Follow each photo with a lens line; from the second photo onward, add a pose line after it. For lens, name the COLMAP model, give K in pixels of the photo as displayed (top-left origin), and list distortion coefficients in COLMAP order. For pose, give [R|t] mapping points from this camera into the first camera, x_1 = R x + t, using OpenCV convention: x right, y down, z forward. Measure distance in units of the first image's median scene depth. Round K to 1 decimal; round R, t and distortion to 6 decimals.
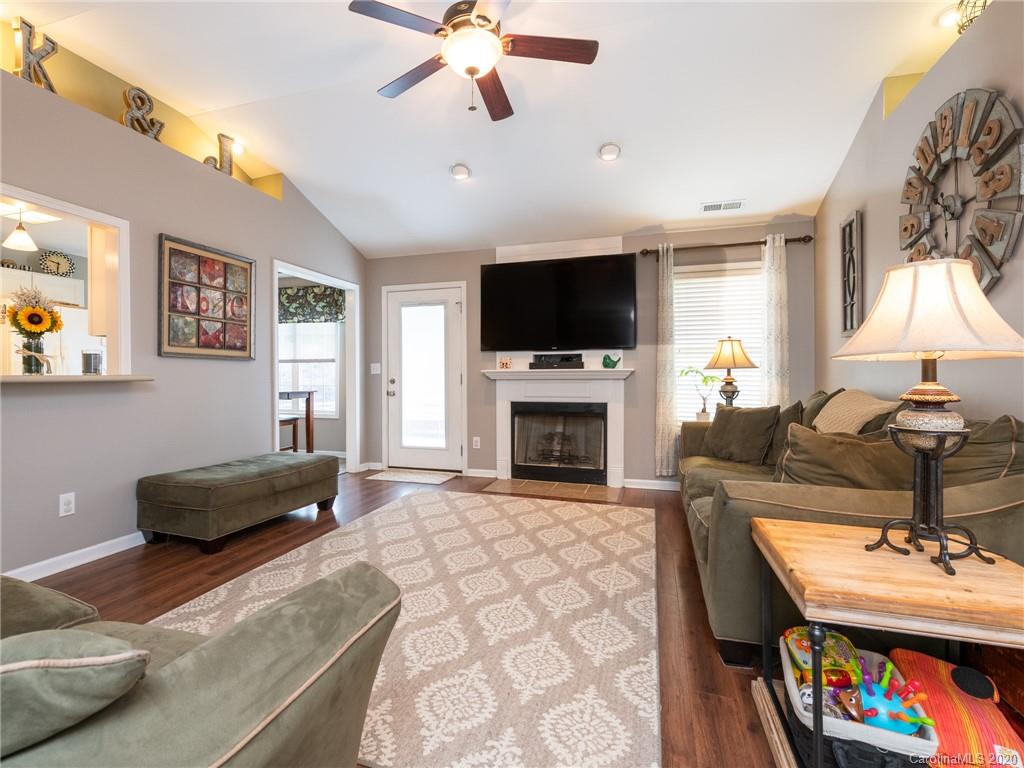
lens RADIAL K [[504.4, 0, 458.1], [0, 504.4, 382.2], [0, 0, 1]] dist [0.014414, -0.009115]
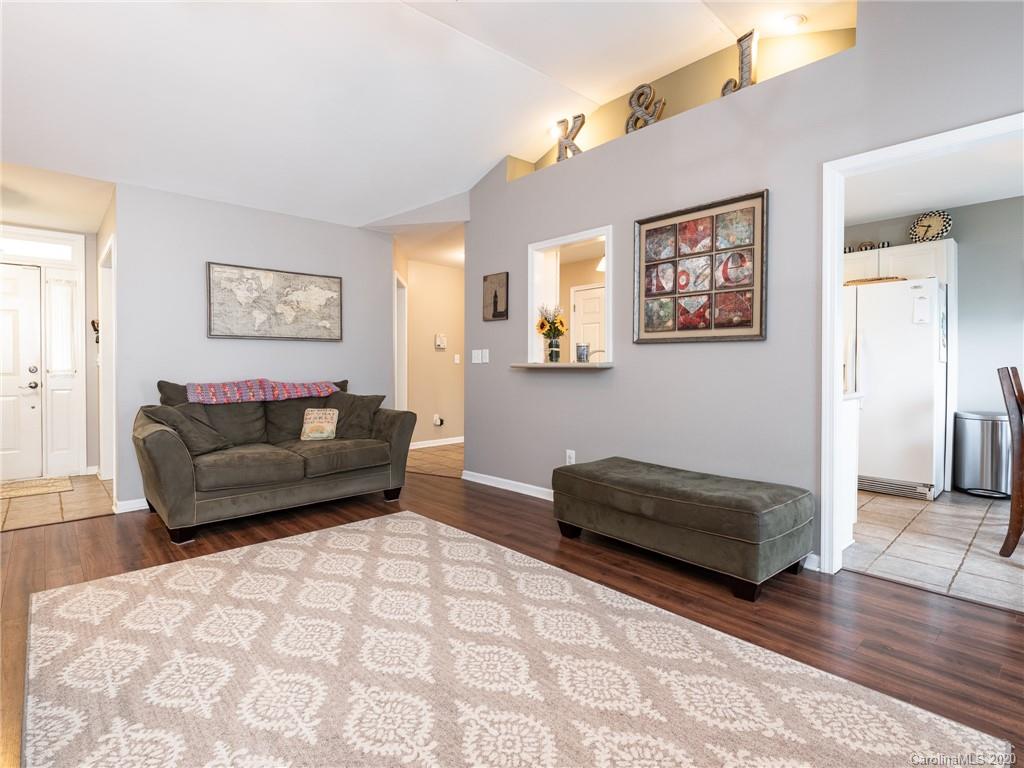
lens RADIAL K [[504.4, 0, 469.8], [0, 504.4, 371.6], [0, 0, 1]] dist [0.014414, -0.009115]
pose [[-0.479323, 0.011138, -0.877568, 0.453164], [-0.011781, 0.999748, 0.019123, -0.010657], [0.877559, 0.019505, -0.479071, 1.192258]]
